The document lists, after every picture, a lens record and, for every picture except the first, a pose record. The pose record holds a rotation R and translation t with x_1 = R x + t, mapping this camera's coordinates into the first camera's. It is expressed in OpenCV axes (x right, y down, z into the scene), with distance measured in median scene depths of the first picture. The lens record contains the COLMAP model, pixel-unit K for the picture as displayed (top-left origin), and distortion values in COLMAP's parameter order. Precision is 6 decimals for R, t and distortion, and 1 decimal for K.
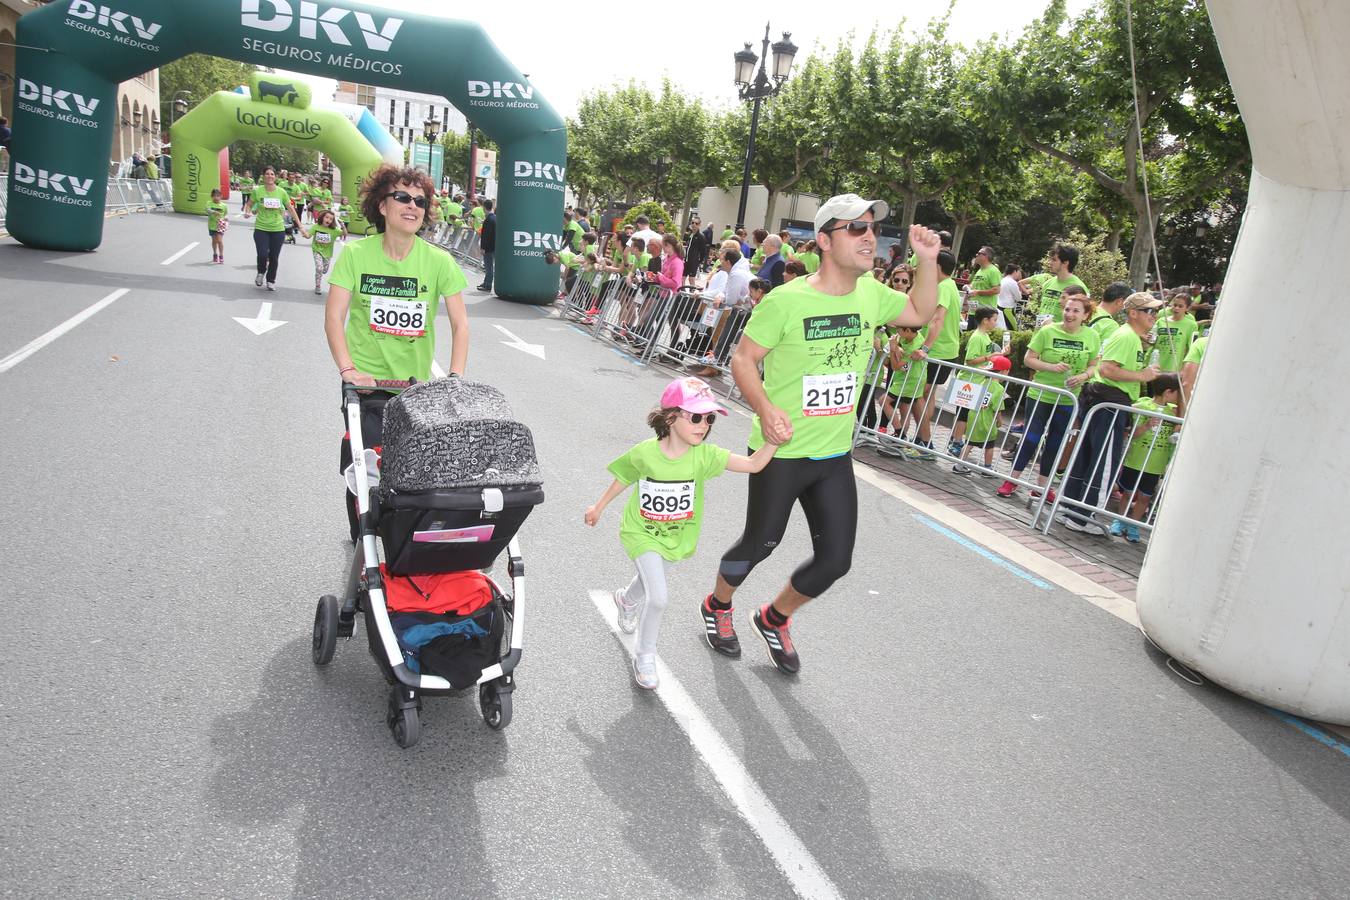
lens RADIAL K [[823.8, 0, 675.0], [0, 823.8, 450.2], [0, 0, 1]] dist [-0.060839, 0.055216]
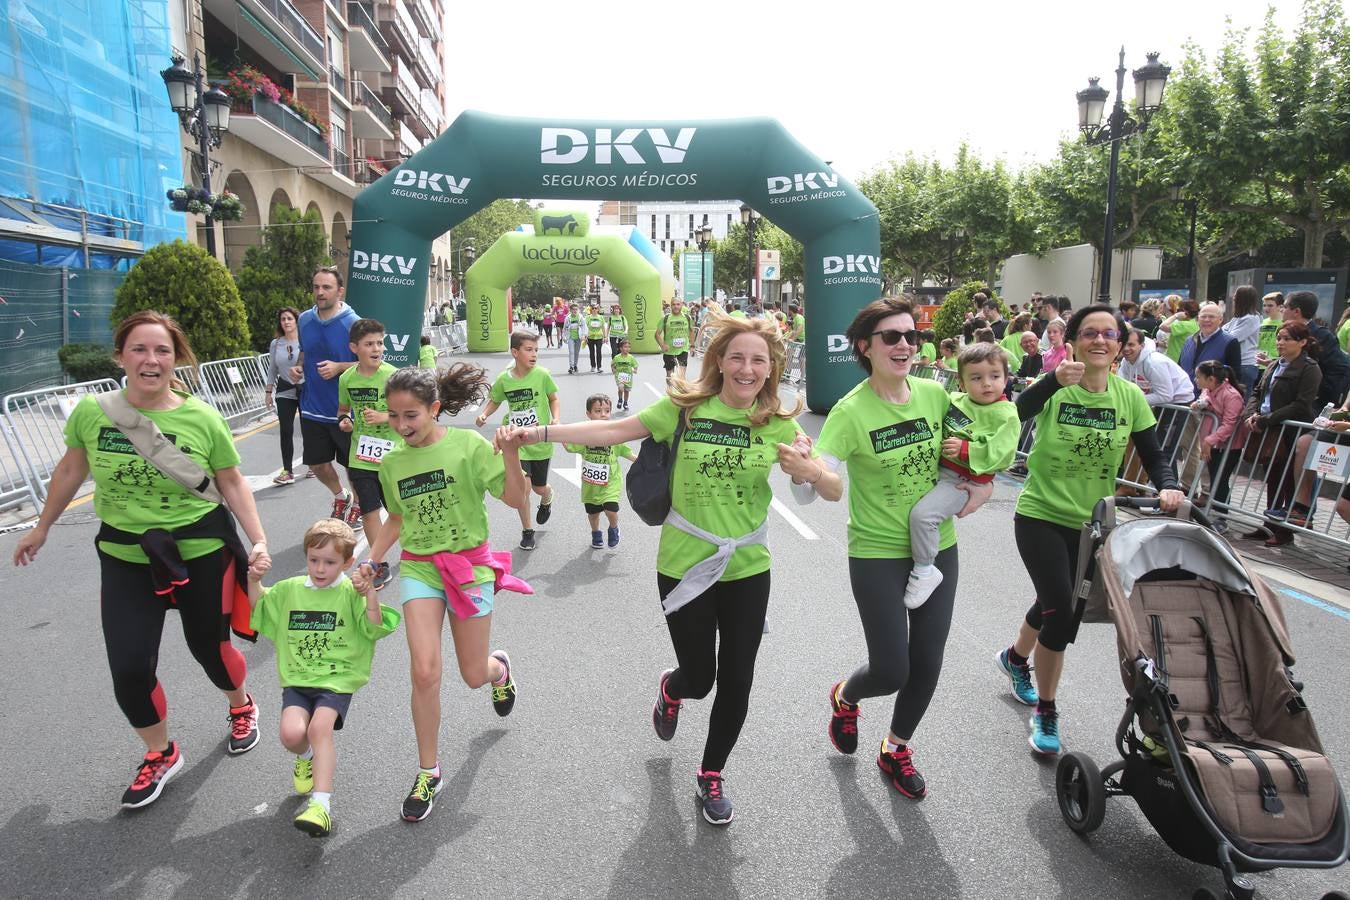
lens RADIAL K [[894.8, 0, 672.3], [0, 894.8, 447.8], [0, 0, 1]] dist [-0.055935, 0.068516]
pose [[0.947280, -0.080674, -0.310085, -0.067595], [0.041520, 0.990531, -0.130862, -0.031671], [0.317706, 0.111089, 0.941659, 0.066349]]
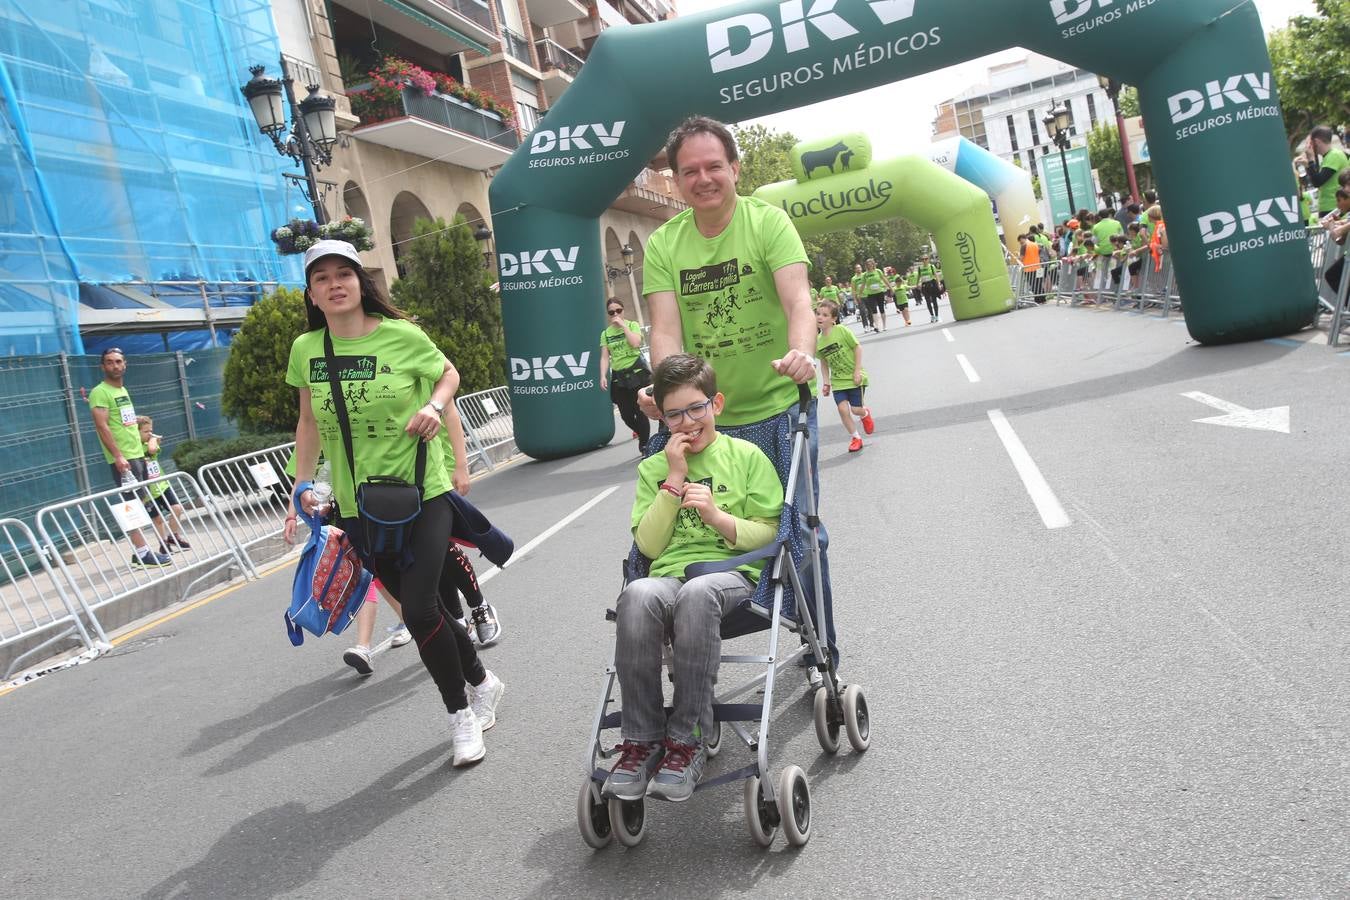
lens RADIAL K [[1284.3, 0, 672.9], [0, 1284.3, 444.4], [0, 0, 1]] dist [-0.025052, 0.154808]
pose [[0.766162, -0.248277, -0.592751, 0.005372], [0.158293, 0.966849, -0.200367, -0.006579], [0.622847, 0.059686, 0.780063, 0.126494]]
